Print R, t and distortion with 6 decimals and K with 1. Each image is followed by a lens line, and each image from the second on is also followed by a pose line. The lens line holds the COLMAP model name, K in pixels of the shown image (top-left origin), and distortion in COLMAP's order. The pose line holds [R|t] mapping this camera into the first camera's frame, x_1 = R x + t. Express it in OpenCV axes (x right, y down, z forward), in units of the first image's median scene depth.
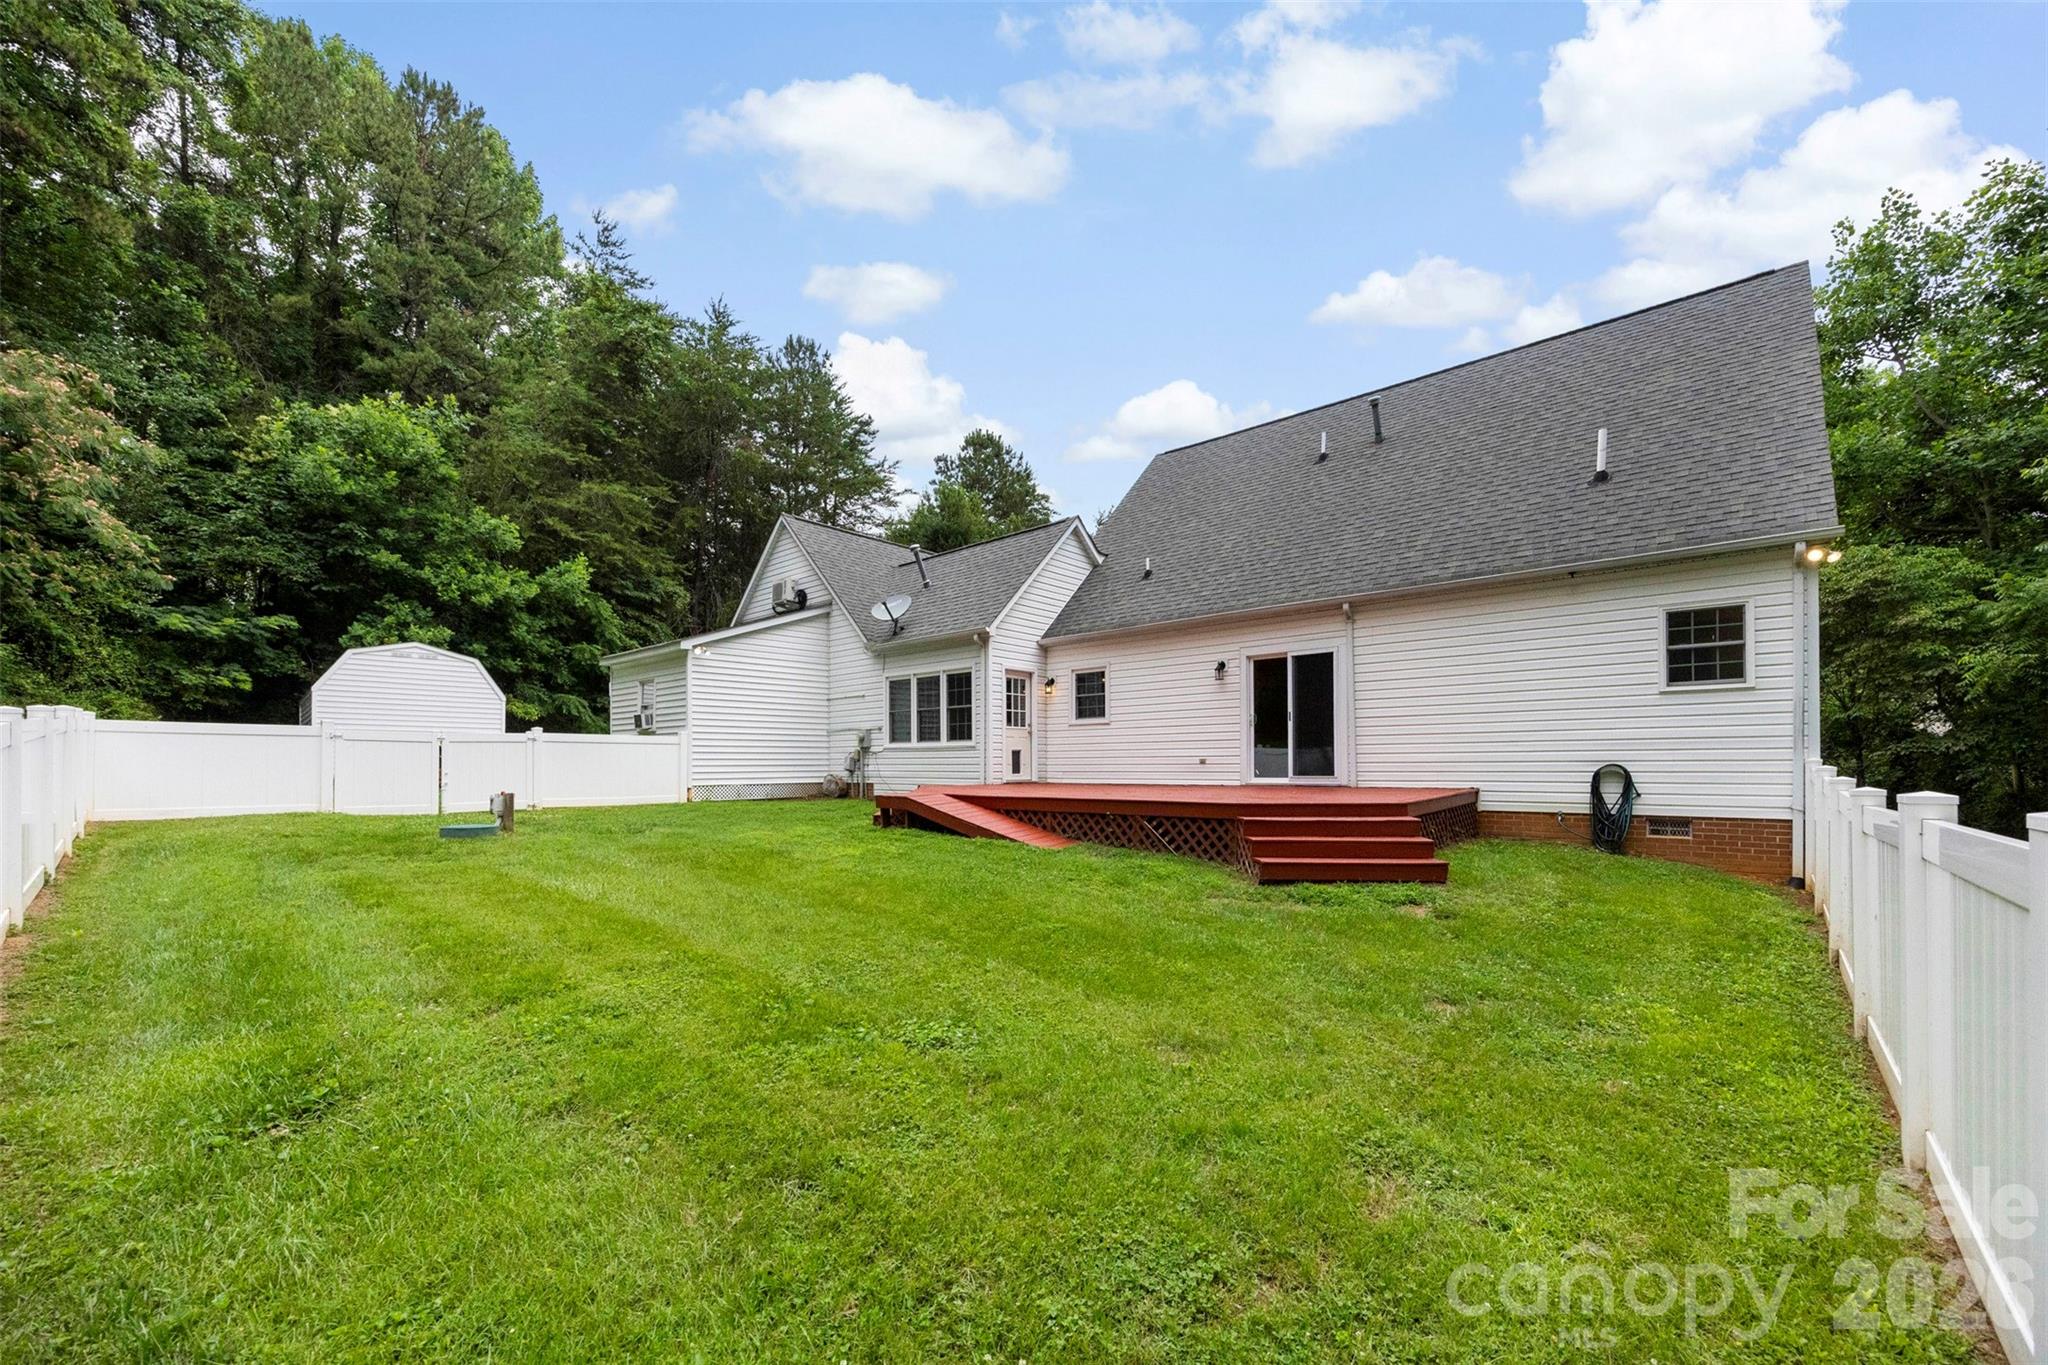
lens RADIAL K [[769.0, 0, 980.5], [0, 769.0, 751.5], [0, 0, 1]] dist [0.000144, 0.000037]
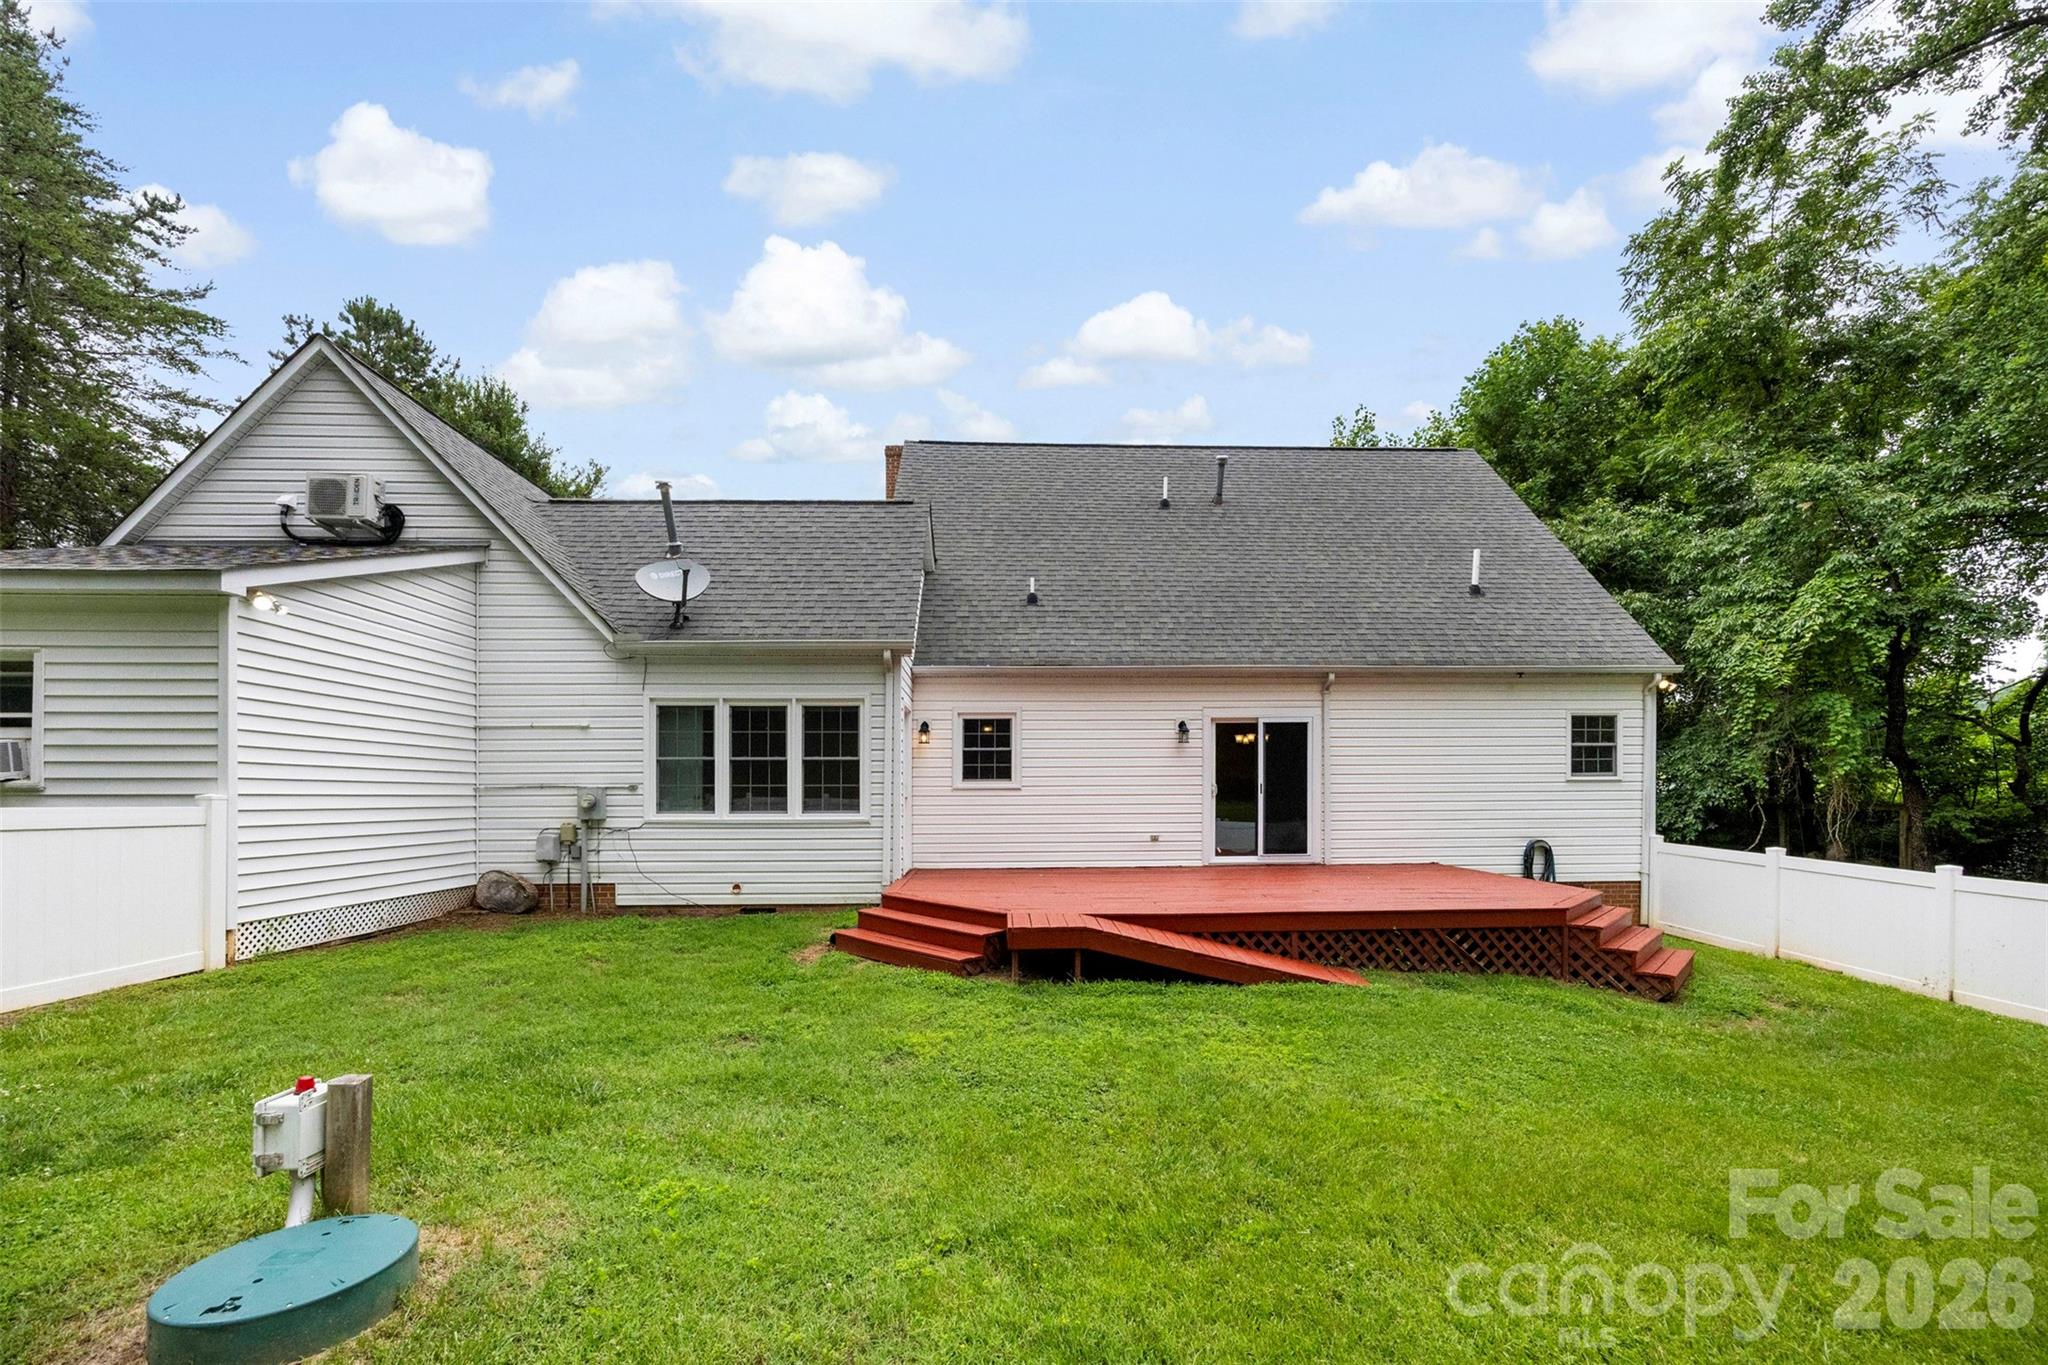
lens RADIAL K [[851.4, 0, 1019.3], [0, 851.4, 804.2], [0, 0, 1]] dist [0.001411, 0.000602]
pose [[0.714430, -0.002851, 0.699701, -0.427272], [-0.006630, 0.999919, 0.010844, -0.030424], [-0.699676, -0.012386, 0.714353, 0.403705]]
